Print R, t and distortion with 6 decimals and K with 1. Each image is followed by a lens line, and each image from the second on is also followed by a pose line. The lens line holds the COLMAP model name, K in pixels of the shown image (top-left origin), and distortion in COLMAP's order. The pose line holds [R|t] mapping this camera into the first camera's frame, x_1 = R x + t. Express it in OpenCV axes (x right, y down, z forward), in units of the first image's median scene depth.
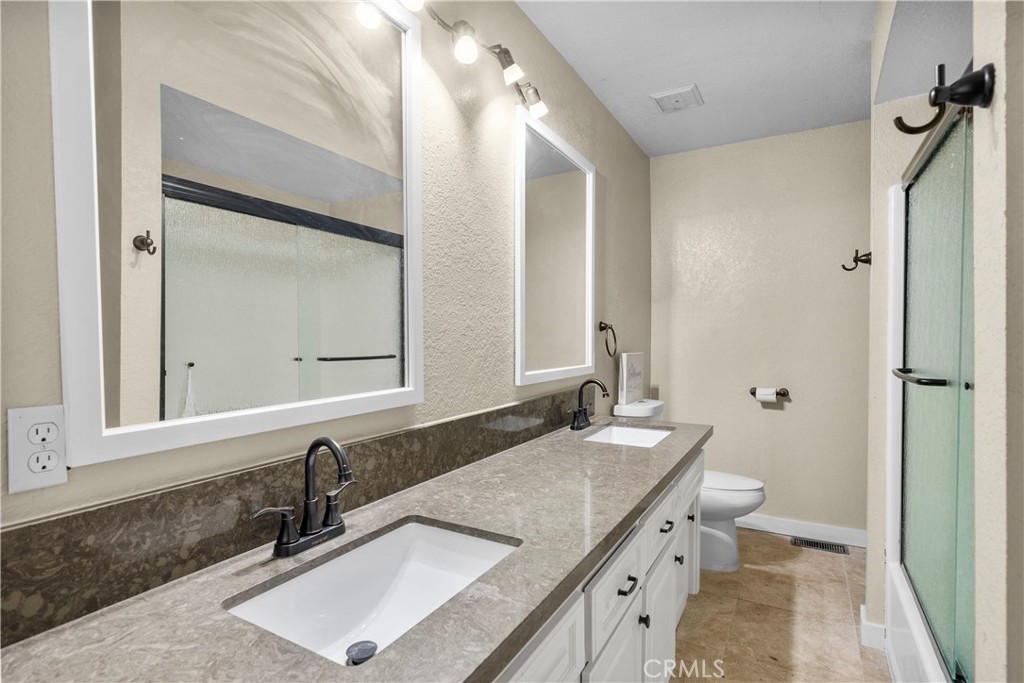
lens RADIAL K [[505.8, 0, 512.0], [0, 505.8, 341.5], [0, 0, 1]] dist [0.000455, 0.000062]
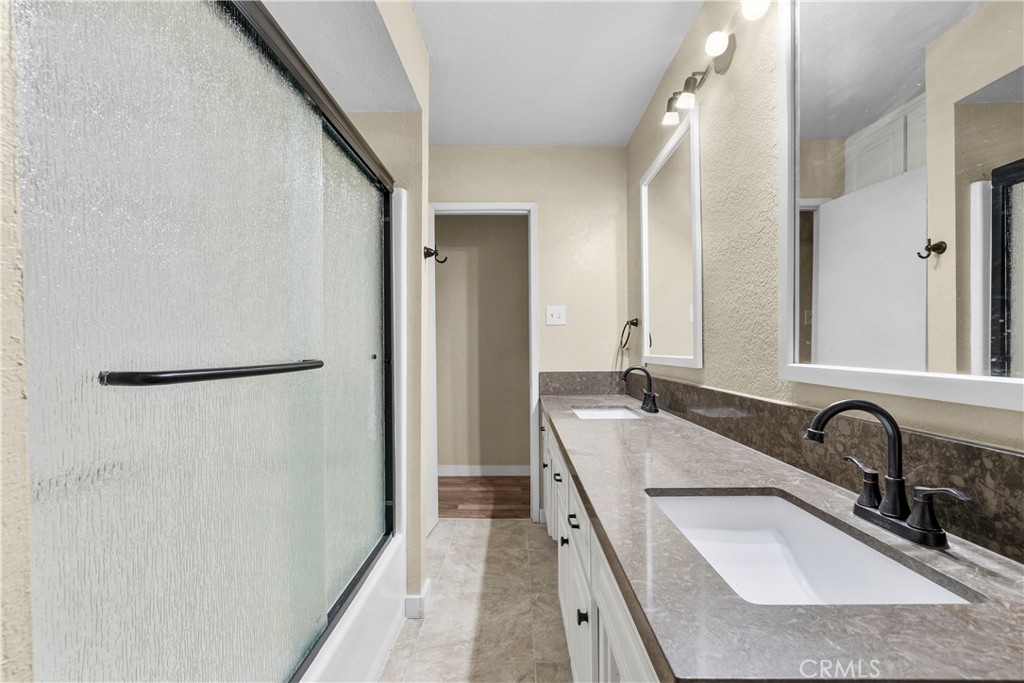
lens RADIAL K [[441.2, 0, 509.9], [0, 441.2, 342.2], [0, 0, 1]] dist [-0.000384, -0.000028]
pose [[-0.876320, -0.000533, -0.481730, 0.720844], [0.001514, 0.999991, -0.003861, 0.038607], [0.481728, -0.004113, -0.876311, 1.484141]]
